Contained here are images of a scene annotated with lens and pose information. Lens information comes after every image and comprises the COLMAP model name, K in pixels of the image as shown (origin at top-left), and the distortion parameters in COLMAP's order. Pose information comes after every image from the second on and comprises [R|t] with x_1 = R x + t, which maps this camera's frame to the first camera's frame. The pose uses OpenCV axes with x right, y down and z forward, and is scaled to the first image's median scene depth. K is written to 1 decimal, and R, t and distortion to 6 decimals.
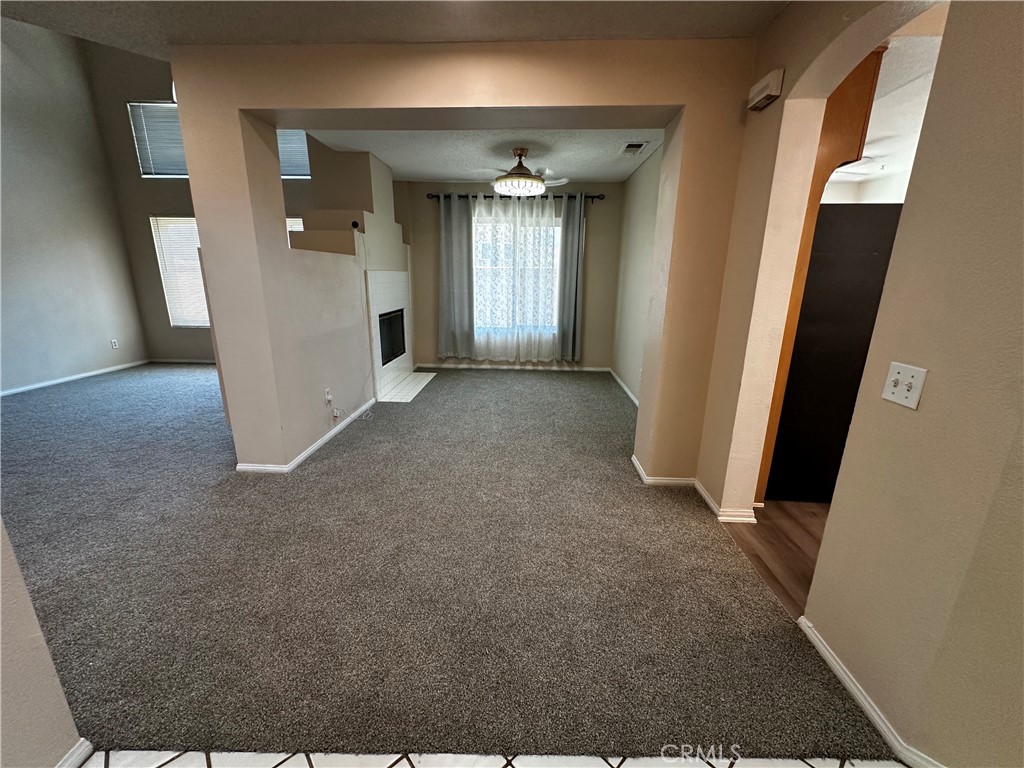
lens RADIAL K [[408.9, 0, 511.5], [0, 408.9, 384.0], [0, 0, 1]] dist [-0.001859, 0.000006]
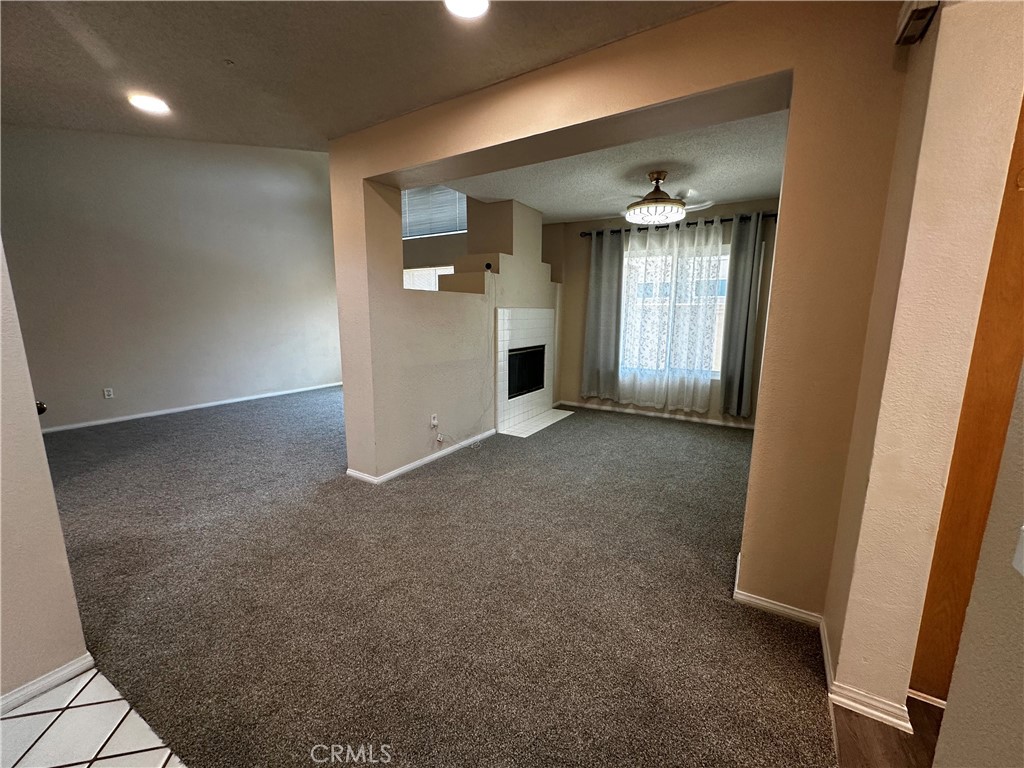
lens RADIAL K [[408.9, 0, 511.5], [0, 408.9, 384.0], [0, 0, 1]] dist [-0.001859, 0.000006]
pose [[0.874400, 0.075285, -0.479330, 0.180118], [-0.119392, 0.990899, -0.062163, -0.018430], [0.470288, 0.111584, 0.875430, 0.100698]]
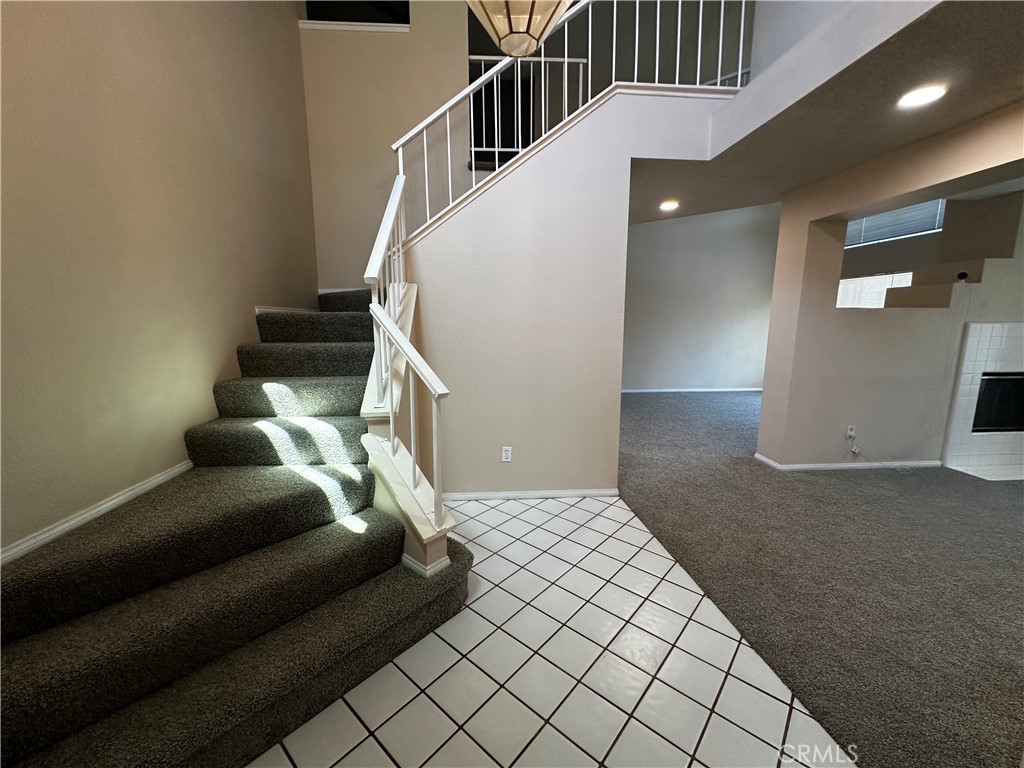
lens RADIAL K [[408.9, 0, 511.5], [0, 408.9, 384.0], [0, 0, 1]] dist [-0.001859, 0.000006]
pose [[0.121665, 0.145050, -0.981916, 0.390146], [-0.255450, 0.960517, 0.110237, 0.012681], [0.959136, 0.237419, 0.153915, -0.078644]]
